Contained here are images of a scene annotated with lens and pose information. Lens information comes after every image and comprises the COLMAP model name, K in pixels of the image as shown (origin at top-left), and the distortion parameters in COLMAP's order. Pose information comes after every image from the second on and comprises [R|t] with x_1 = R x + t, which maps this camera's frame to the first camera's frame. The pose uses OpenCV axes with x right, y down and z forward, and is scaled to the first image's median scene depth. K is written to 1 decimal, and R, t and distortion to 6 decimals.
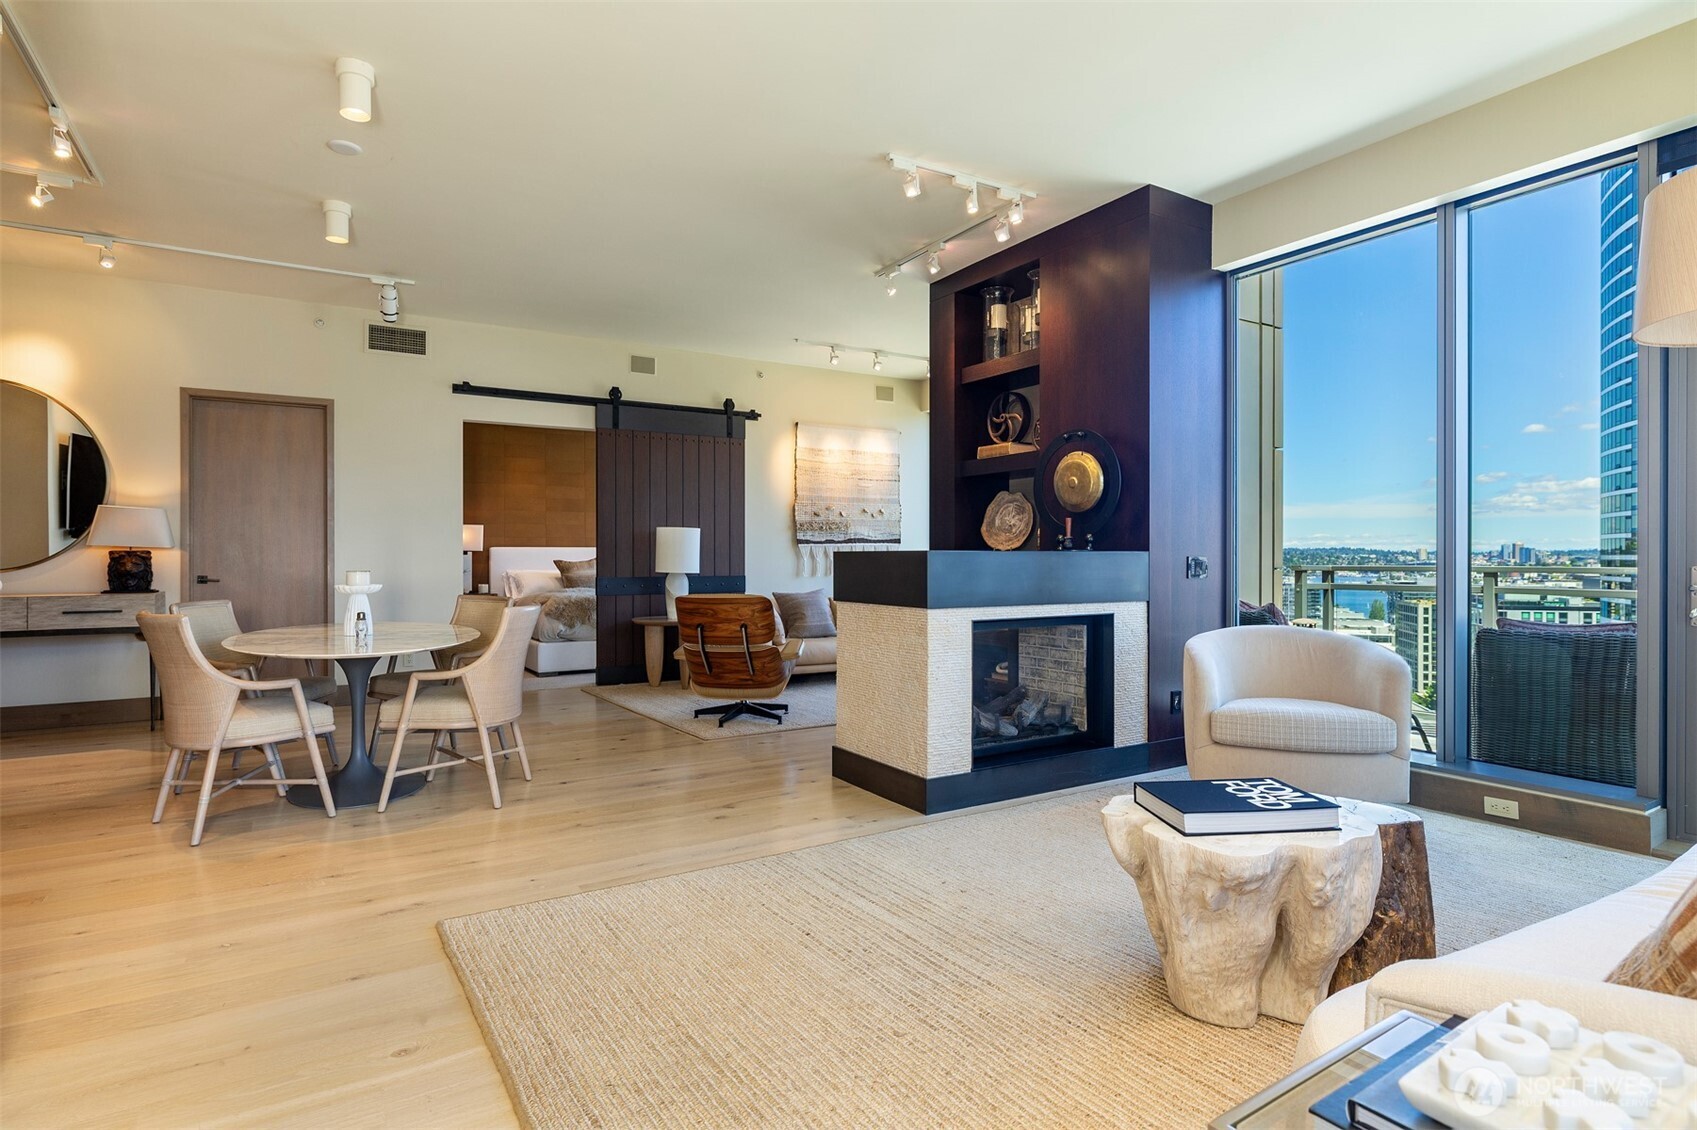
lens RADIAL K [[840.0, 0, 773.2], [0, 840.0, 577.6], [0, 0, 1]] dist [-0.011235, 0.002113]
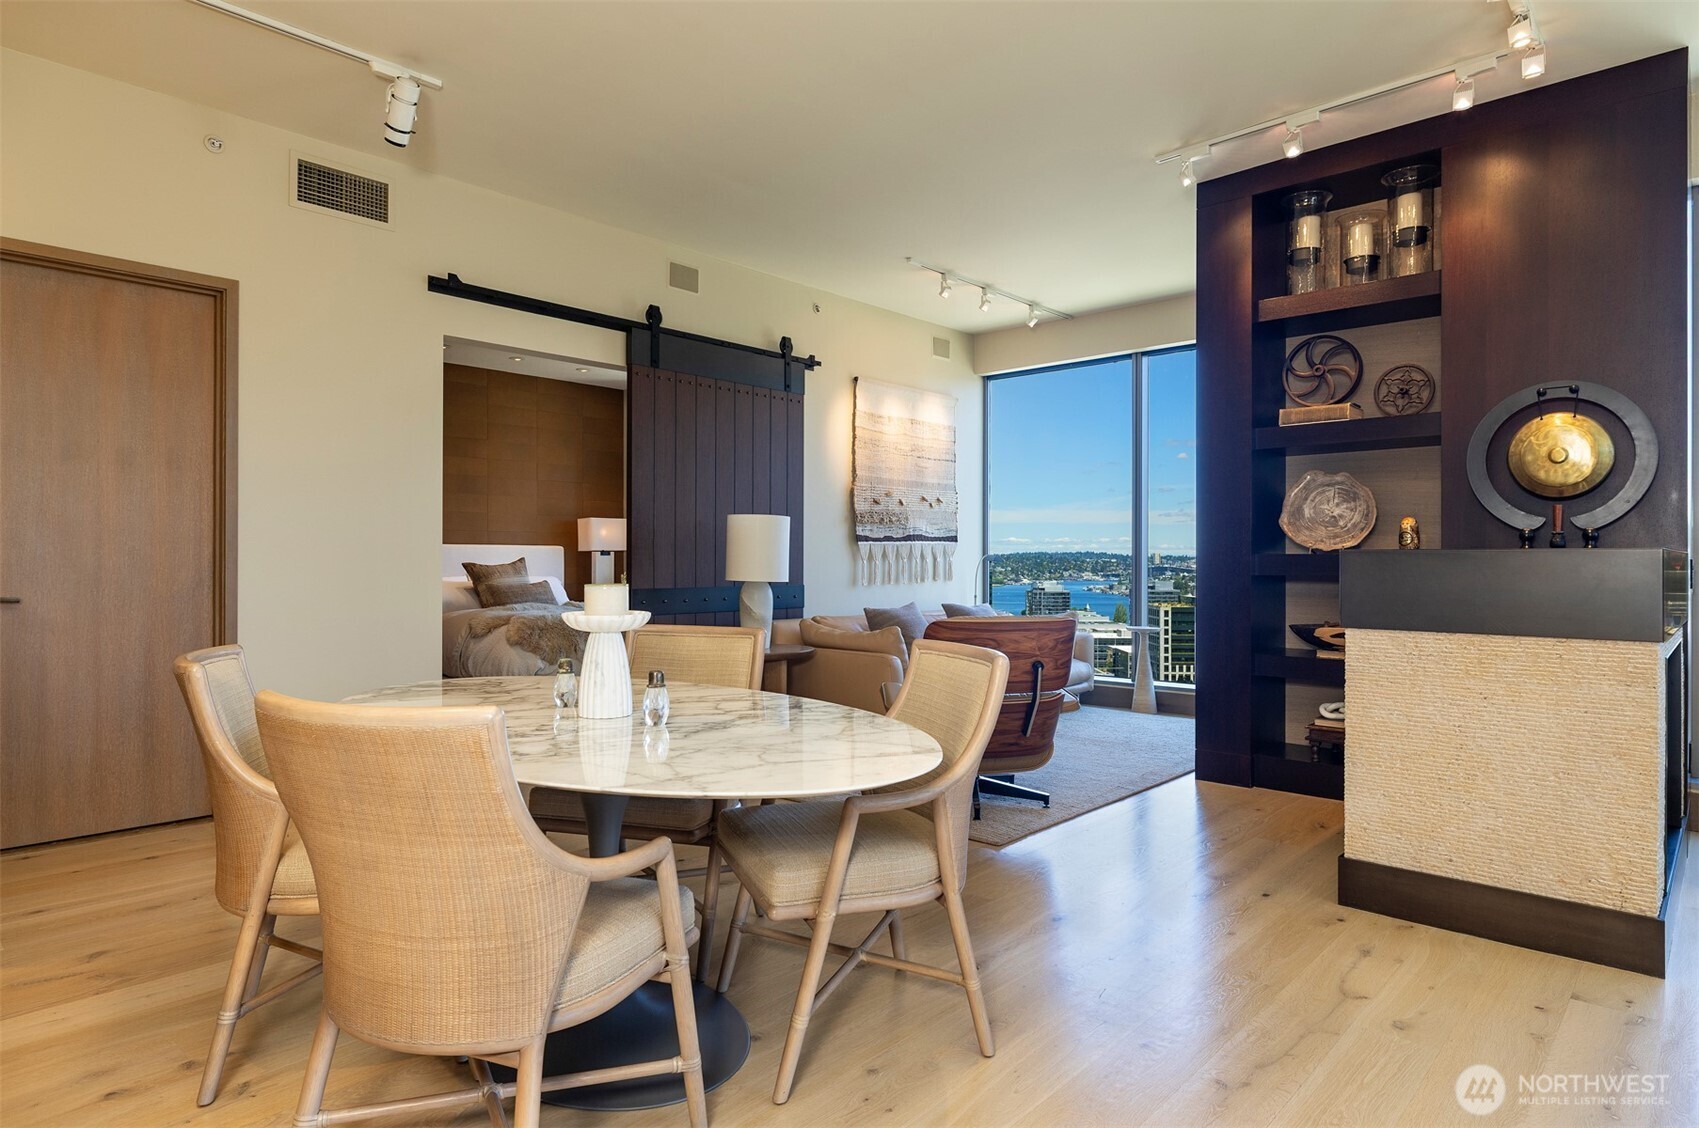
lens RADIAL K [[961.4, 0, 771.5], [0, 961.4, 566.1], [0, 0, 1]] dist [0.010935, -0.006454]
pose [[0.962571, 0.000689, 0.271030, -0.352634], [0.004132, 0.999843, -0.017215, -0.005411], [-0.271000, 0.017691, 0.962417, 0.270884]]
